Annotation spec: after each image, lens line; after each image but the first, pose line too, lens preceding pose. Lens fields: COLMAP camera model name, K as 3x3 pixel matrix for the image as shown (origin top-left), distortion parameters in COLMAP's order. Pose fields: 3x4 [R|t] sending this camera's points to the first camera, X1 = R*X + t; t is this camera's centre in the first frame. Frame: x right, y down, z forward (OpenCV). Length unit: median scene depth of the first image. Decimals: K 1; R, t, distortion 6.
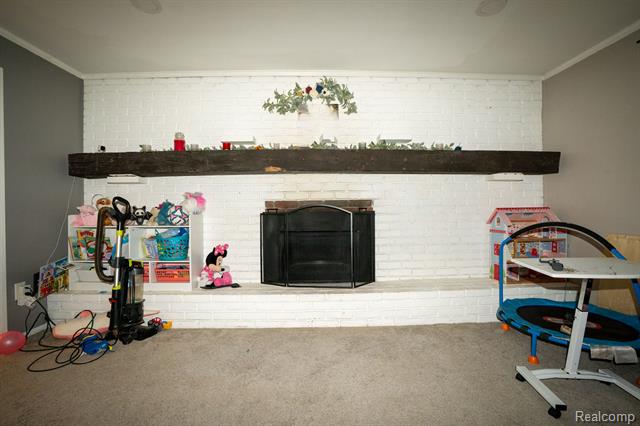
lens RADIAL K [[295.6, 0, 317.8], [0, 295.6, 214.5], [0, 0, 1]] dist [-0.037312, 0.001965]
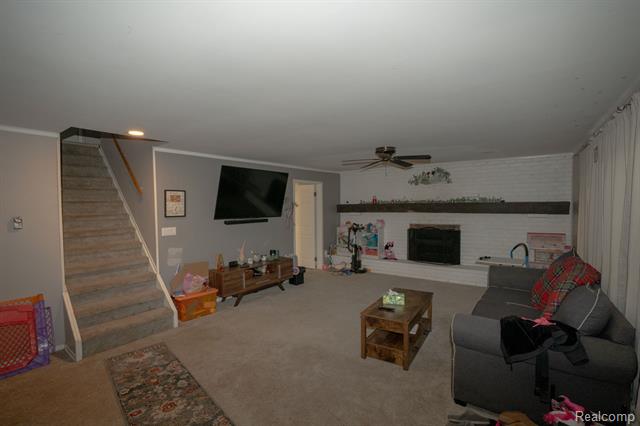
lens RADIAL K [[295.6, 0, 320.8], [0, 295.6, 214.9], [0, 0, 1]] dist [-0.037312, 0.001965]
pose [[0.791948, 0.015994, -0.610379, 0.695842], [-0.000152, 0.999662, 0.025997, -0.181422], [0.610589, -0.020496, 0.791682, -1.262951]]
